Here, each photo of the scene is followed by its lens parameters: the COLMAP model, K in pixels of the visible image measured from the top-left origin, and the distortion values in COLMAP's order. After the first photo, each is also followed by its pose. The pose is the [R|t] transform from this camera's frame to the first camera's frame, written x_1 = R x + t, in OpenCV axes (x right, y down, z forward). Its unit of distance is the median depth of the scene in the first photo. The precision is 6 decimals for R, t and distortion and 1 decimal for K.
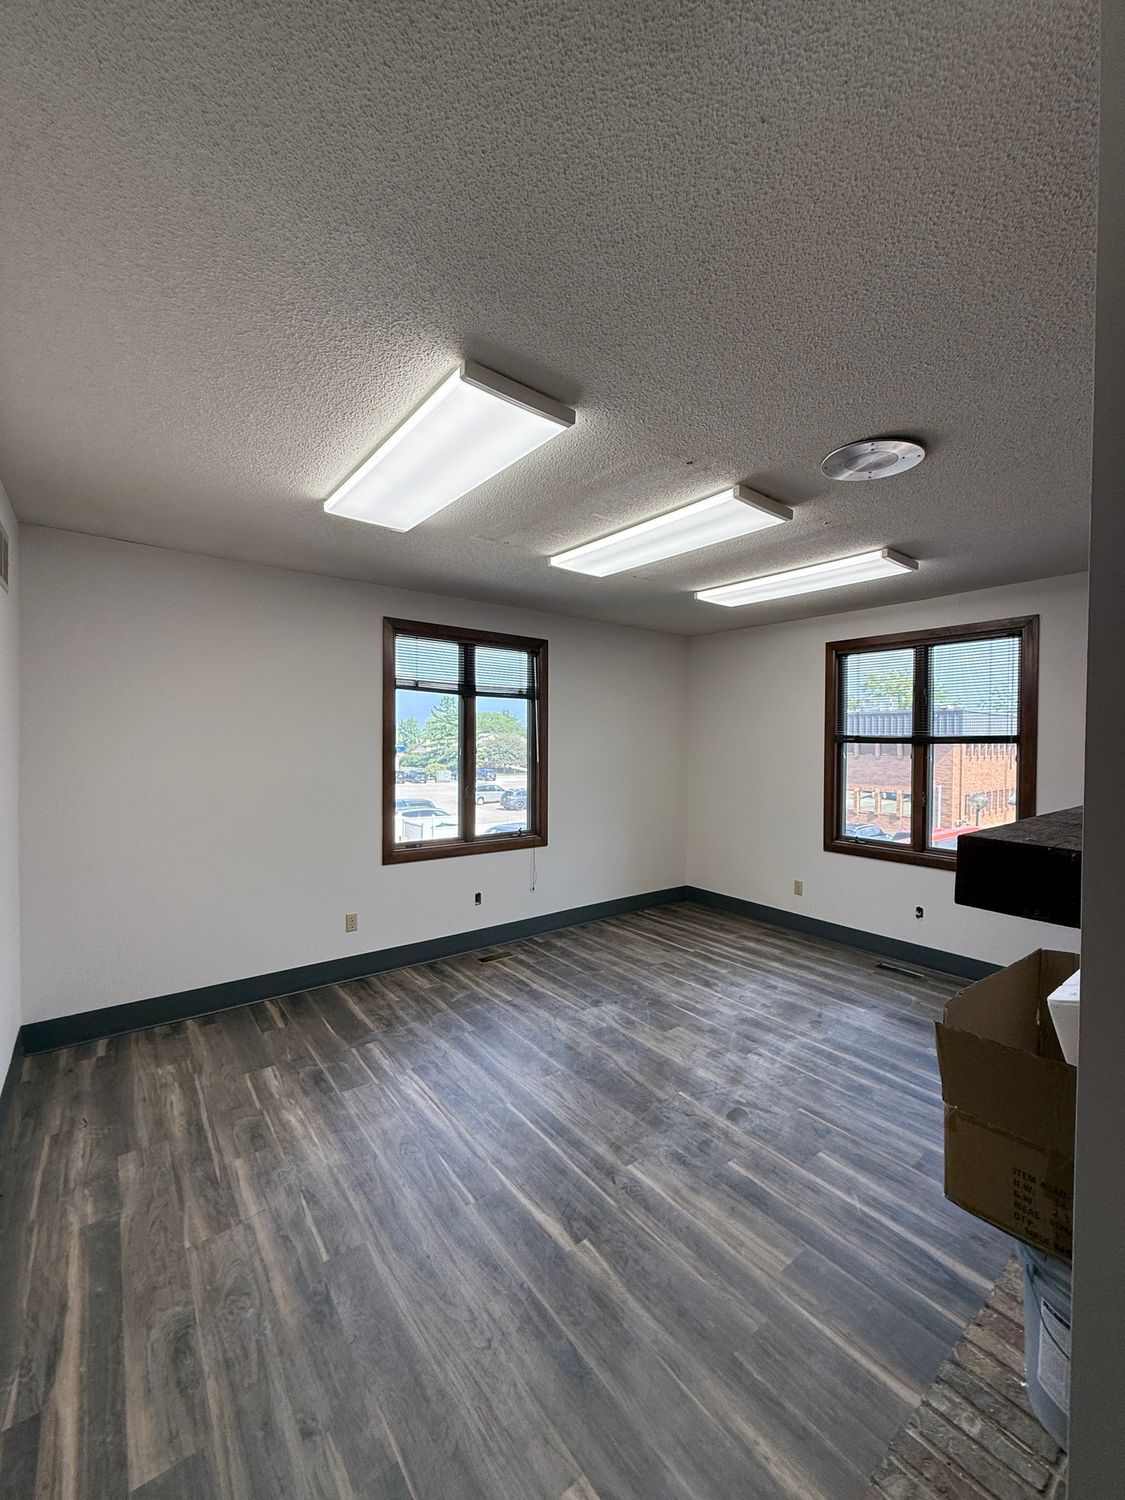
lens RADIAL K [[594.4, 0, 562.5], [0, 594.4, 750.0], [0, 0, 1]] dist [-0.001584, -0.000501]
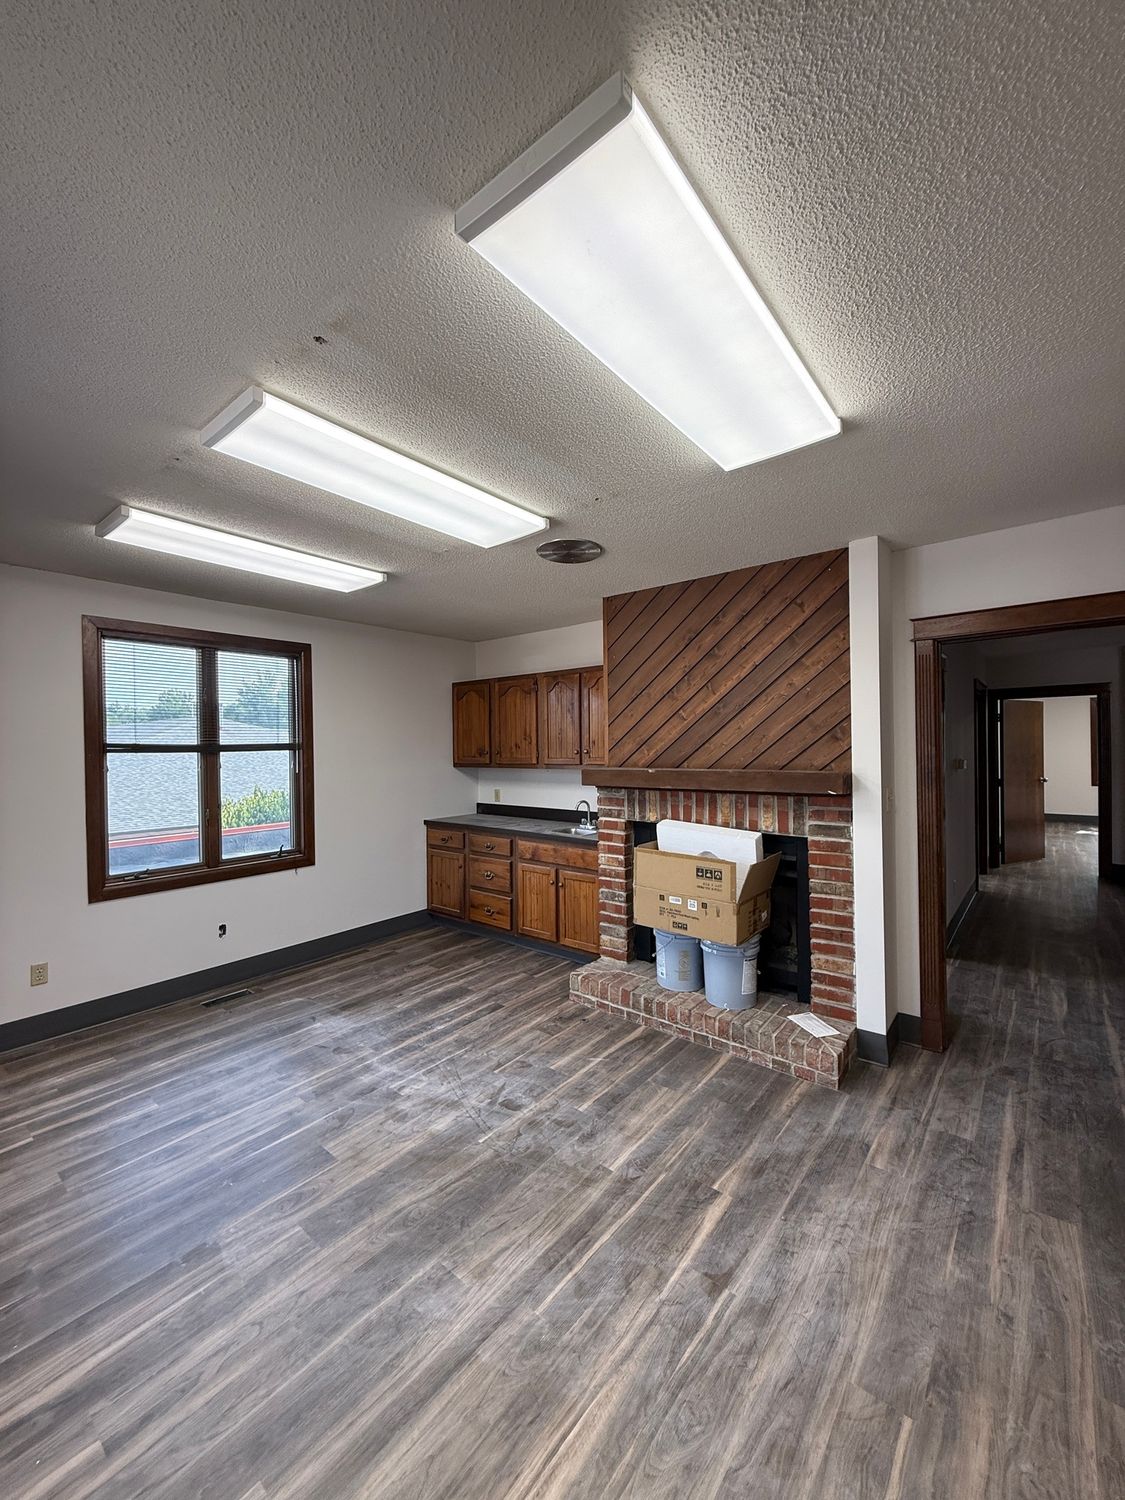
lens RADIAL K [[594.4, 0, 562.5], [0, 594.4, 750.0], [0, 0, 1]] dist [-0.001584, -0.000501]
pose [[-0.227162, -0.009566, 0.973810, -0.697910], [0.027029, 0.999505, 0.016123, -0.023691], [-0.973482, 0.029984, -0.226791, 1.066331]]
